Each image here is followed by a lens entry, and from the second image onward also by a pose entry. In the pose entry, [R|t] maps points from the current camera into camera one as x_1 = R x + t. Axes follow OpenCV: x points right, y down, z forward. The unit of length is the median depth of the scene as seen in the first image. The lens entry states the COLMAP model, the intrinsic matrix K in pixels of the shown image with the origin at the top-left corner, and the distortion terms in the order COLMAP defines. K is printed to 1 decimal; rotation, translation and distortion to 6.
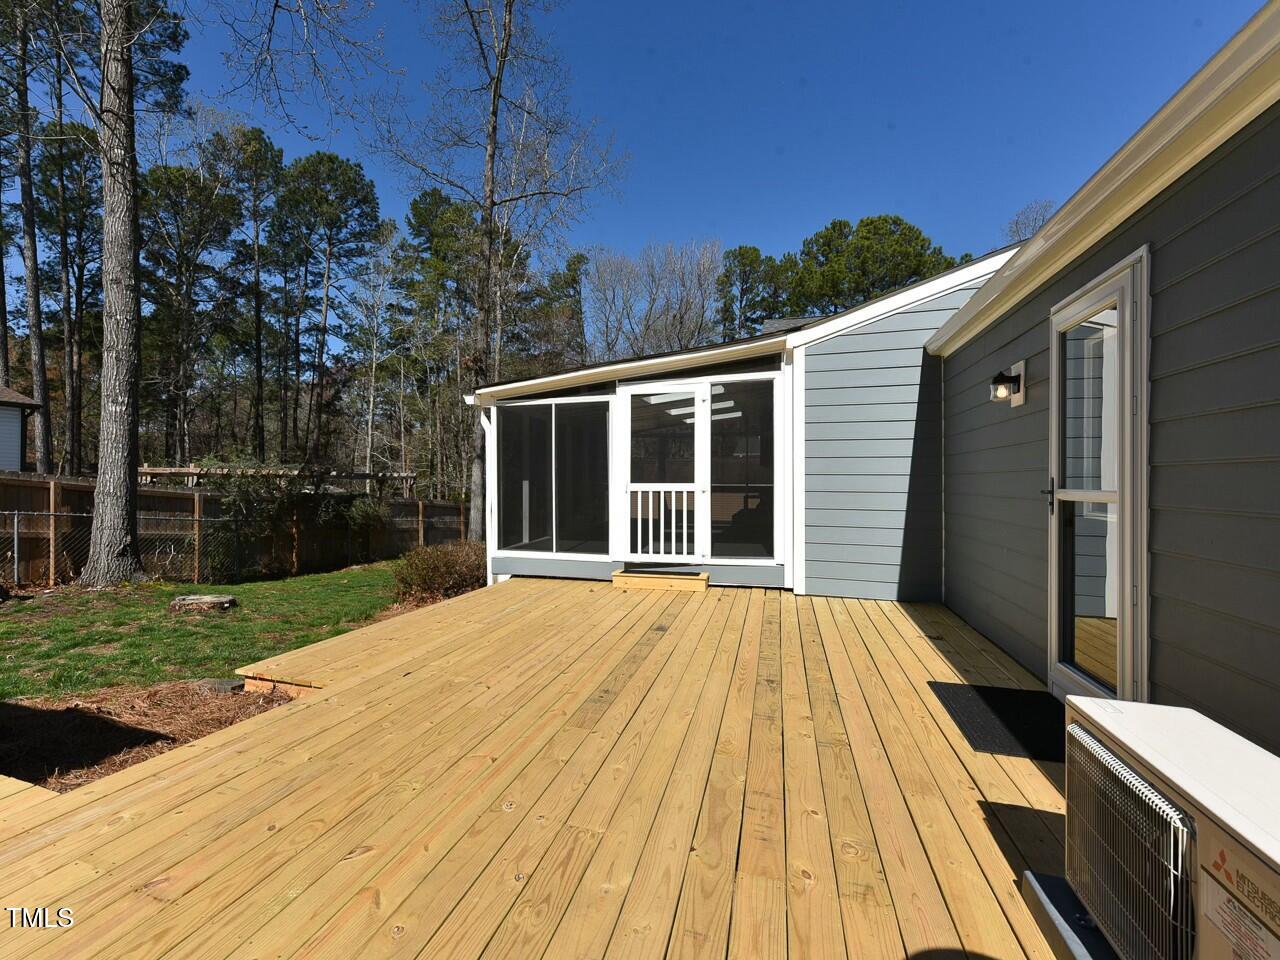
lens RADIAL K [[581.8, 0, 638.8], [0, 581.8, 479.4], [0, 0, 1]] dist [0.010768, -0.004079]
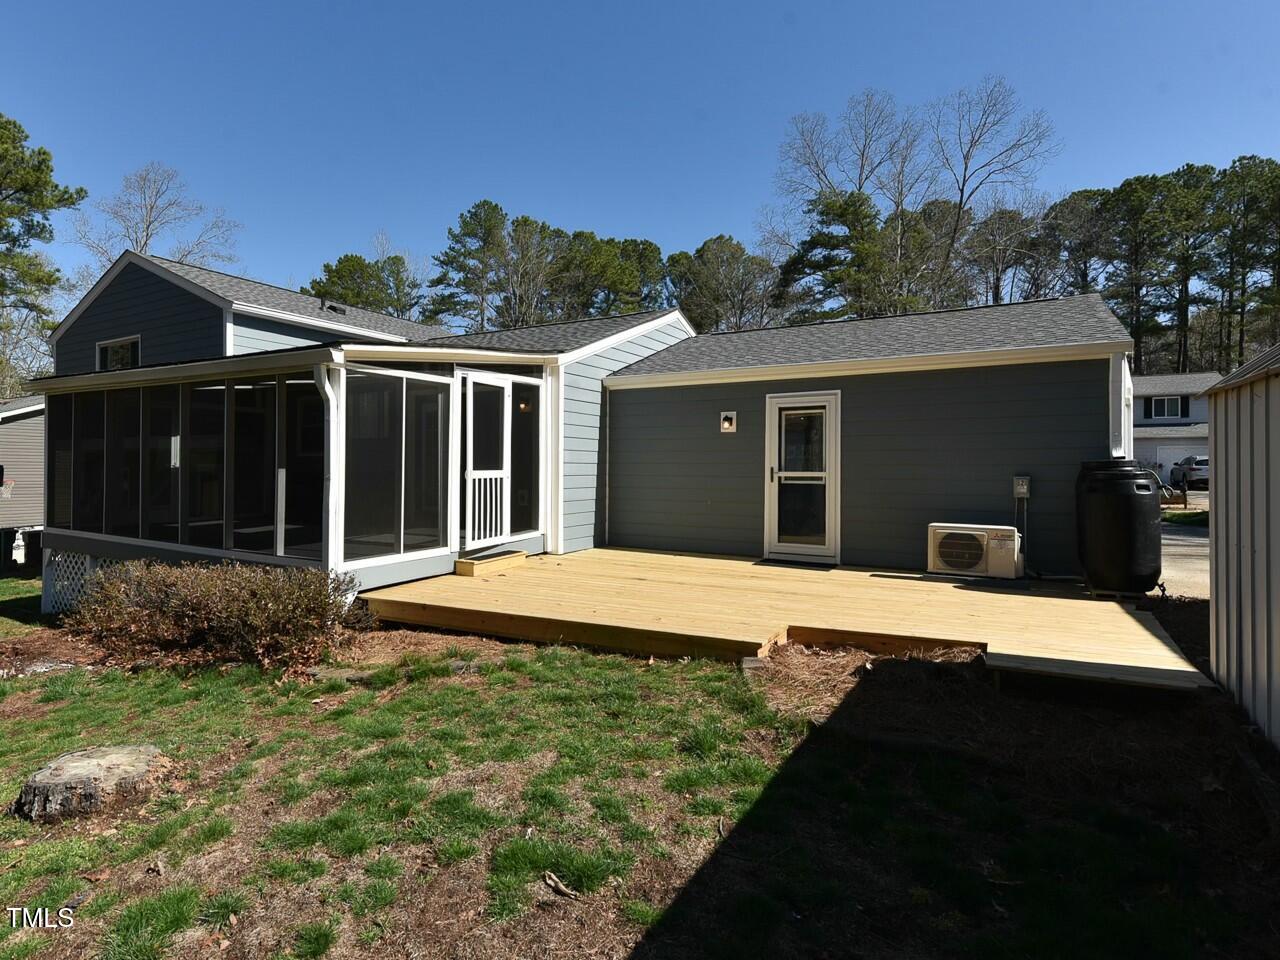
lens RADIAL K [[581.8, 0, 638.3], [0, 581.8, 472.9], [0, 0, 1]] dist [0.010768, -0.004079]
pose [[0.271111, -0.013308, 0.962456, -0.892119], [-0.004310, 0.999878, 0.015040, -0.006082], [-0.962539, -0.008226, 0.271020, 0.456602]]
